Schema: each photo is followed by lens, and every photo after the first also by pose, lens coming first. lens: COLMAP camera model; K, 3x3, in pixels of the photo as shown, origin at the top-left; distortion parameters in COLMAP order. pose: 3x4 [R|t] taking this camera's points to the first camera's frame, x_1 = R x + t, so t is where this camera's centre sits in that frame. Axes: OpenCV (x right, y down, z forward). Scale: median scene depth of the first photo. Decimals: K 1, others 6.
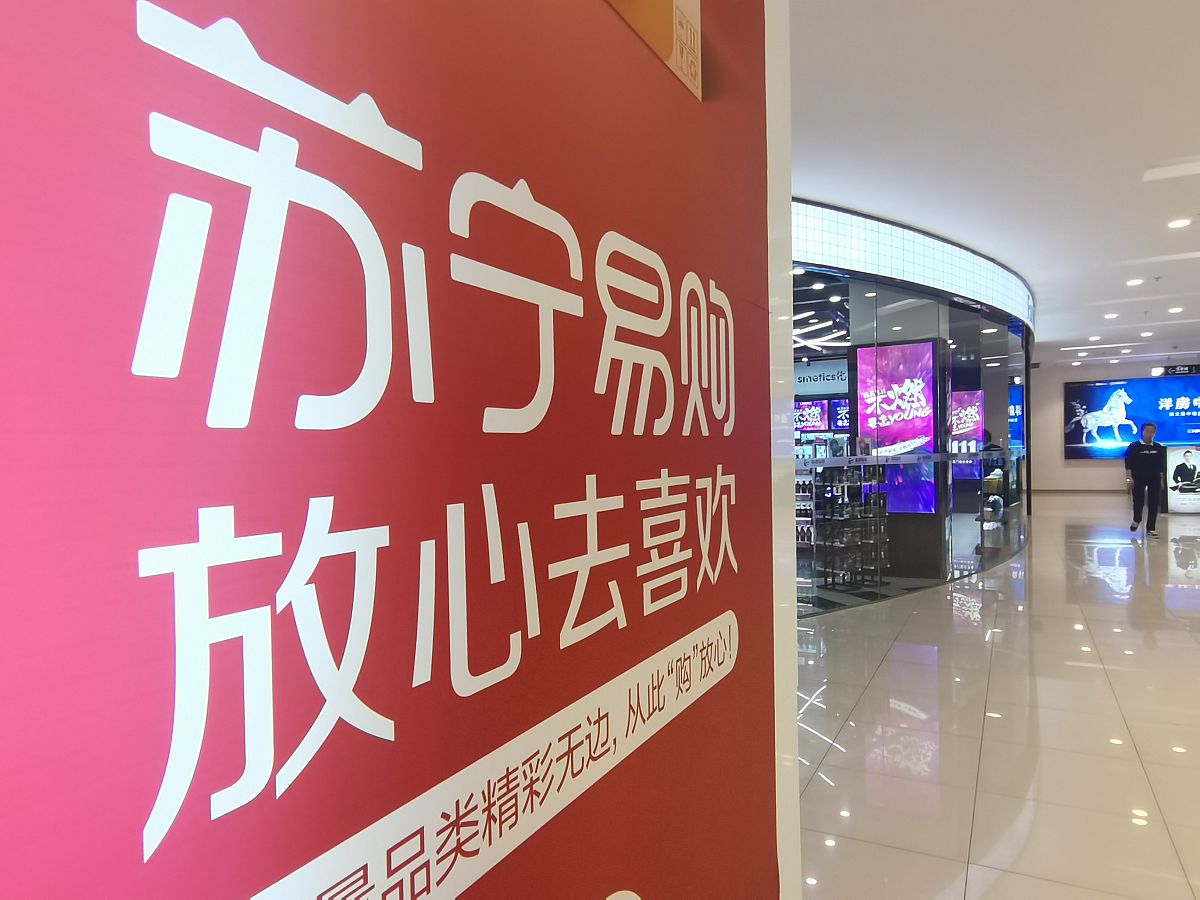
lens RADIAL K [[782.6, 0, 600.0], [0, 782.6, 450.0], [0, 0, 1]] dist [0.001508, 0.000784]
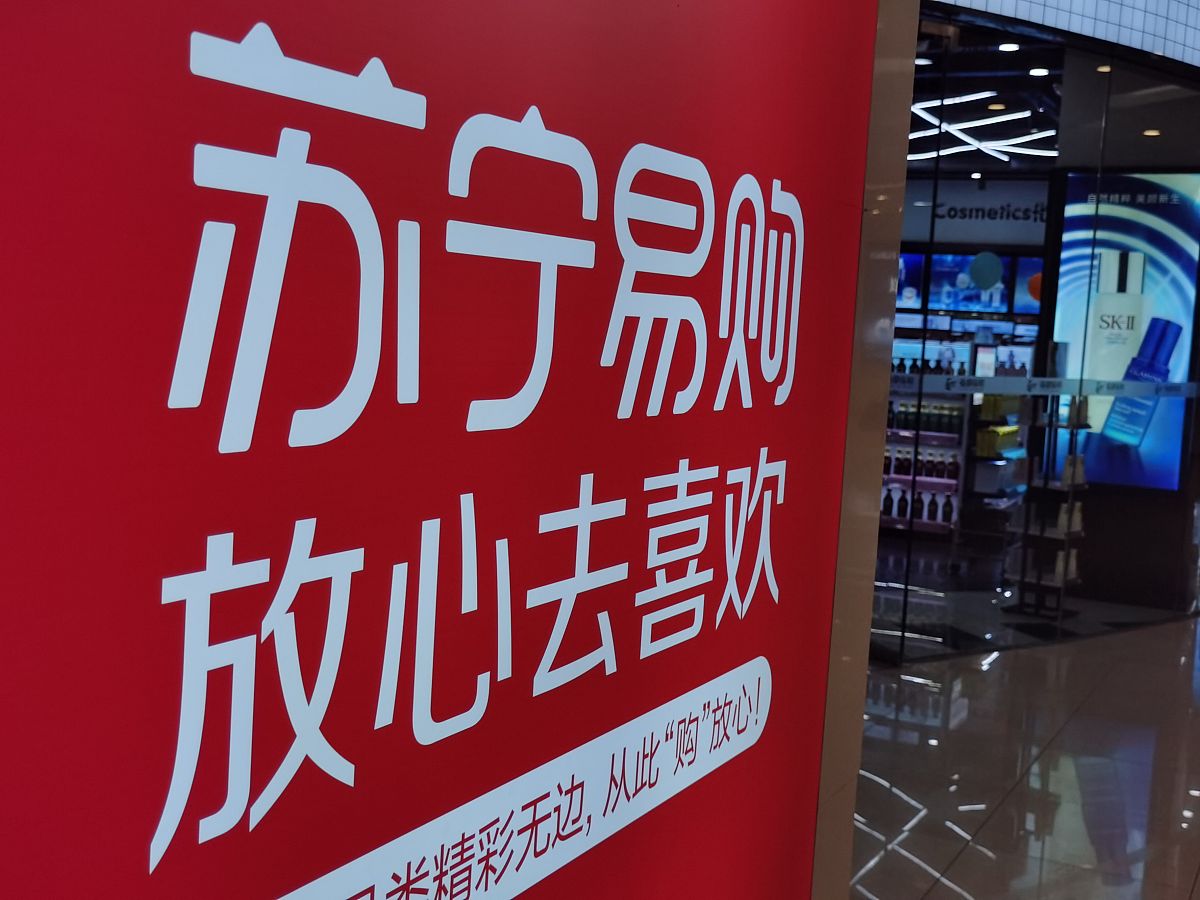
lens RADIAL K [[1510.2, 0, 600.0], [0, 1510.2, 450.0], [0, 0, 1]] dist [0.126632, -0.767186]
pose [[0.996622, 0.077443, 0.027343, -0.041858], [-0.079609, 0.992767, 0.089863, -0.128150], [-0.020186, -0.091737, 0.995579, -0.474239]]
